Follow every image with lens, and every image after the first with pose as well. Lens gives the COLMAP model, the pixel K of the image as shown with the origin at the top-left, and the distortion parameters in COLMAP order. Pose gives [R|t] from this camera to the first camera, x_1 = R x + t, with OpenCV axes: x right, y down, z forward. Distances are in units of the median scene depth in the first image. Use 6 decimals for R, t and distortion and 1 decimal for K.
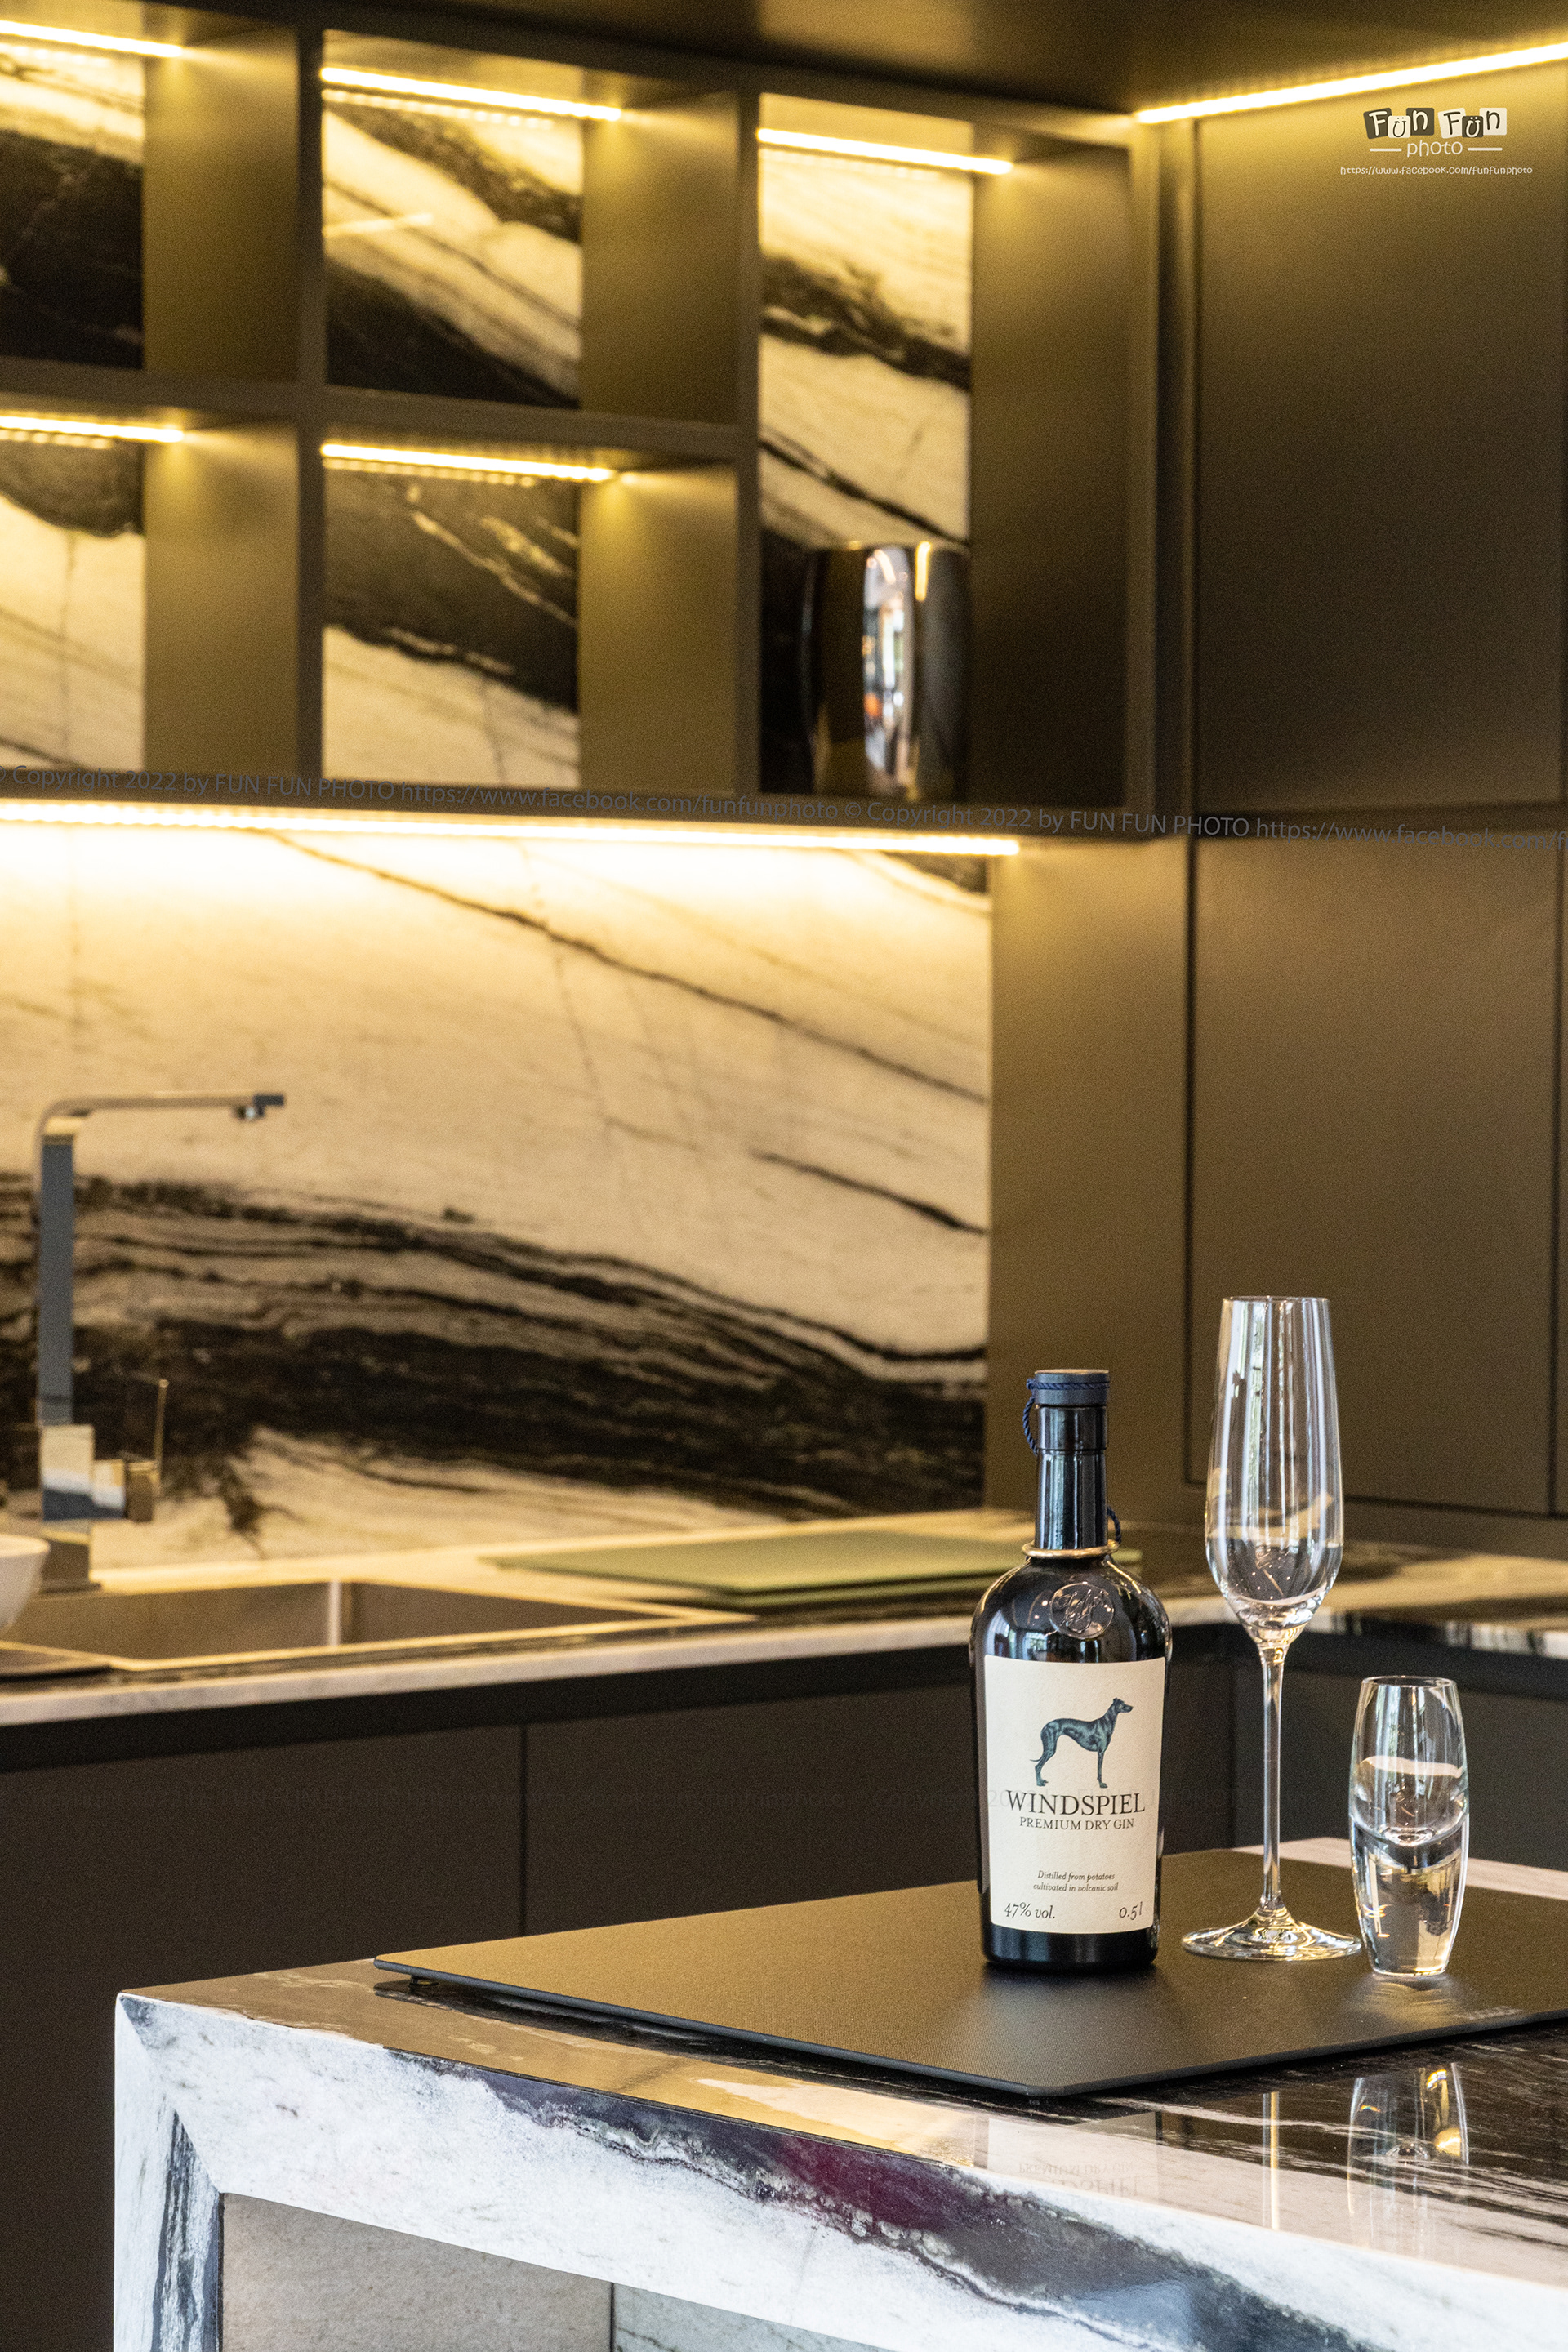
lens RADIAL K [[5922.7, 0, 785.4], [0, 5922.7, 1175.7], [0, 0, 1]] dist [0.085356, 0.000000]
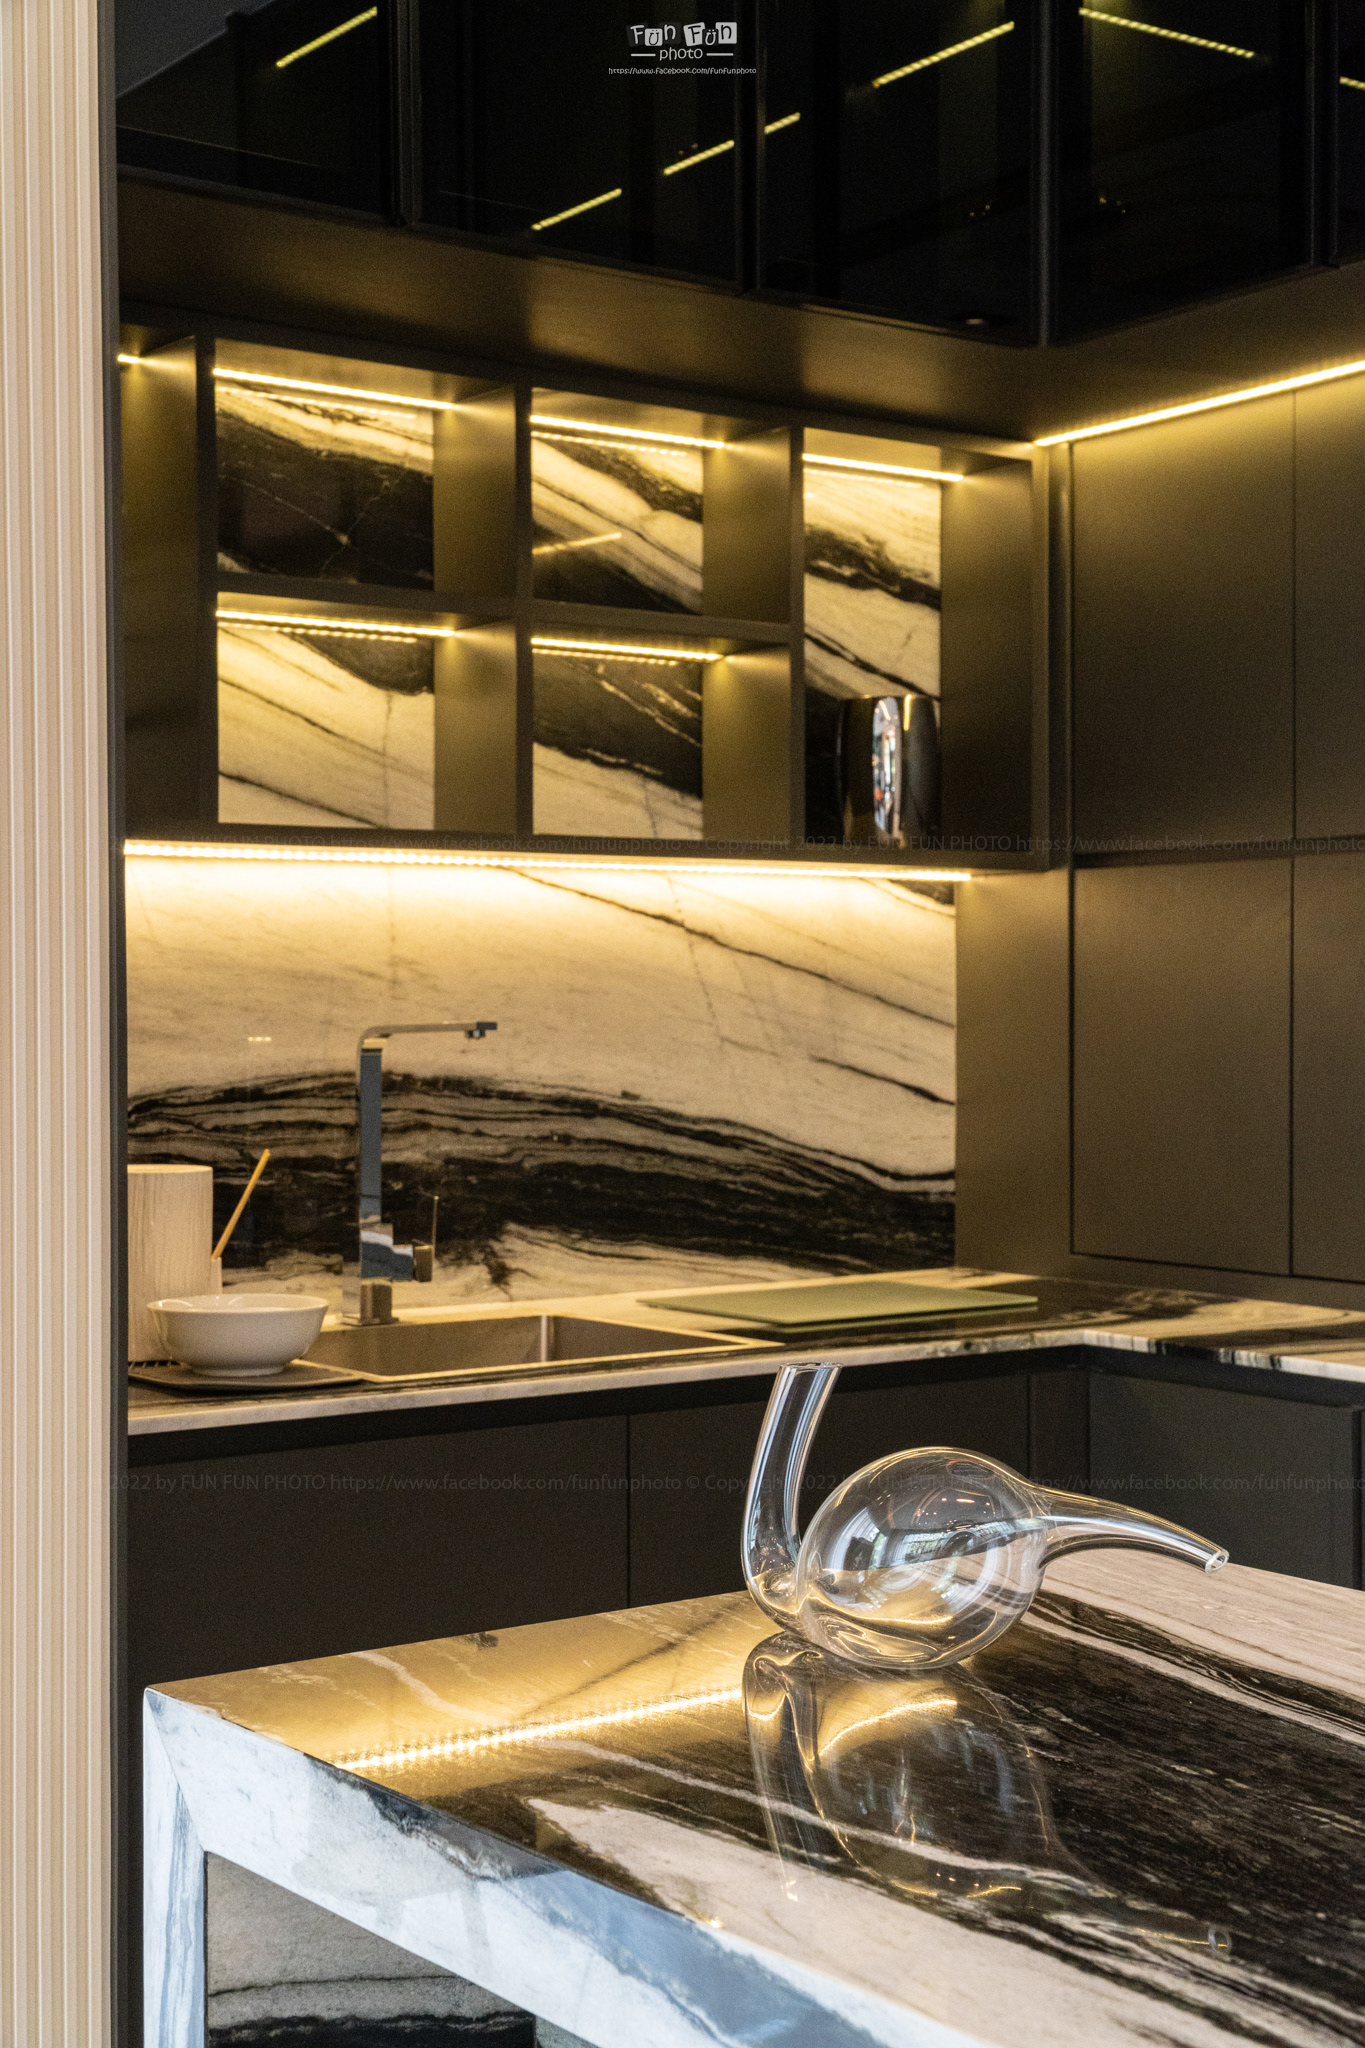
lens RADIAL K [[2780.5, 0, 678.1], [0, 2780.5, 1022.4], [0, 0, 1]] dist [0.051497, 0.000000]
pose [[0.994864, -0.007220, -0.100966, 0.038922], [0.005385, 0.999816, -0.018435, 0.000601], [0.101080, 0.017797, 0.994719, 0.215036]]
